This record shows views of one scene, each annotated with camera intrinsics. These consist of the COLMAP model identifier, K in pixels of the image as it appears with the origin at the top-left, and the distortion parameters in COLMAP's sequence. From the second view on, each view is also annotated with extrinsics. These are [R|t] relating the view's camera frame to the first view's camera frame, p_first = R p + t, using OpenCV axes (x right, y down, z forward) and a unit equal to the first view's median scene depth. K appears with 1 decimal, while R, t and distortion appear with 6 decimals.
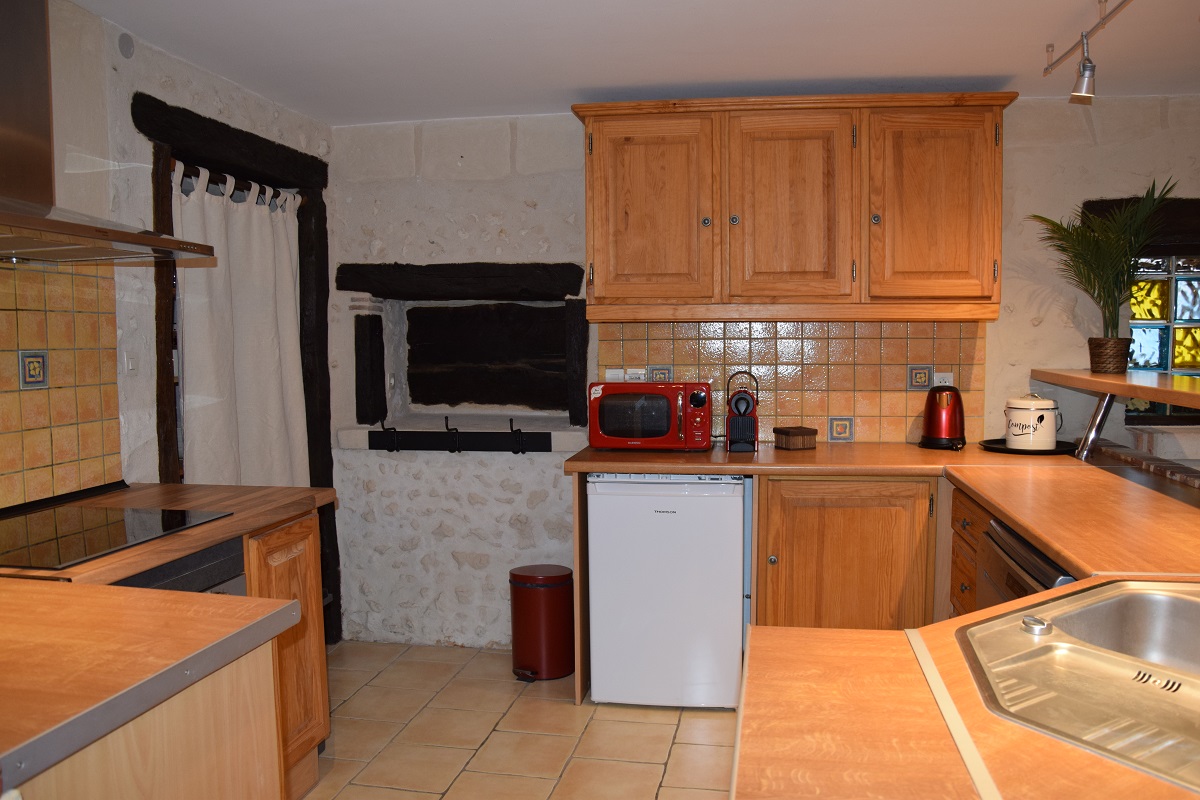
lens RADIAL K [[1012.9, 0, 630.8], [0, 1012.9, 399.3], [0, 0, 1]] dist [-0.164333, 0.139166]
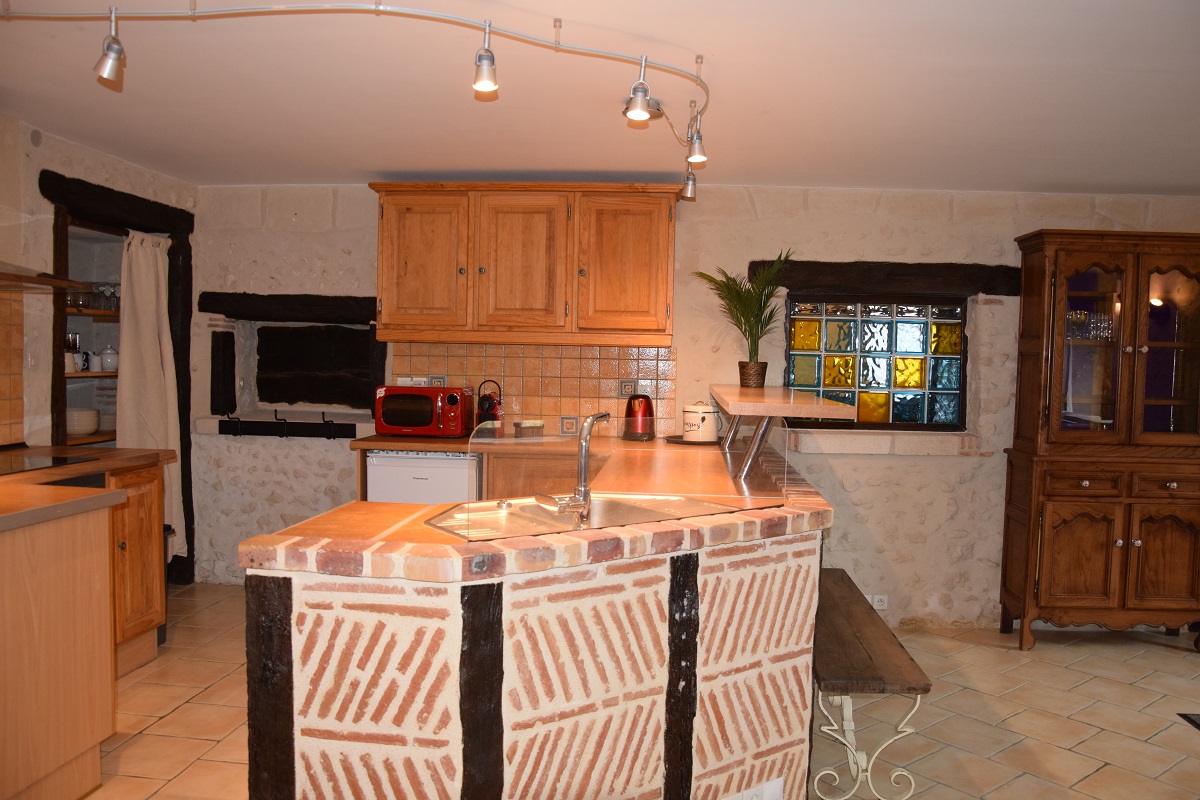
lens RADIAL K [[1012.9, 0, 630.8], [0, 1012.9, 399.3], [0, 0, 1]] dist [-0.164333, 0.139166]
pose [[0.996274, 0.024427, 0.082710, 0.190550], [-0.022537, 0.999465, -0.023717, 0.026285], [-0.083246, 0.021764, 0.996291, -0.378547]]
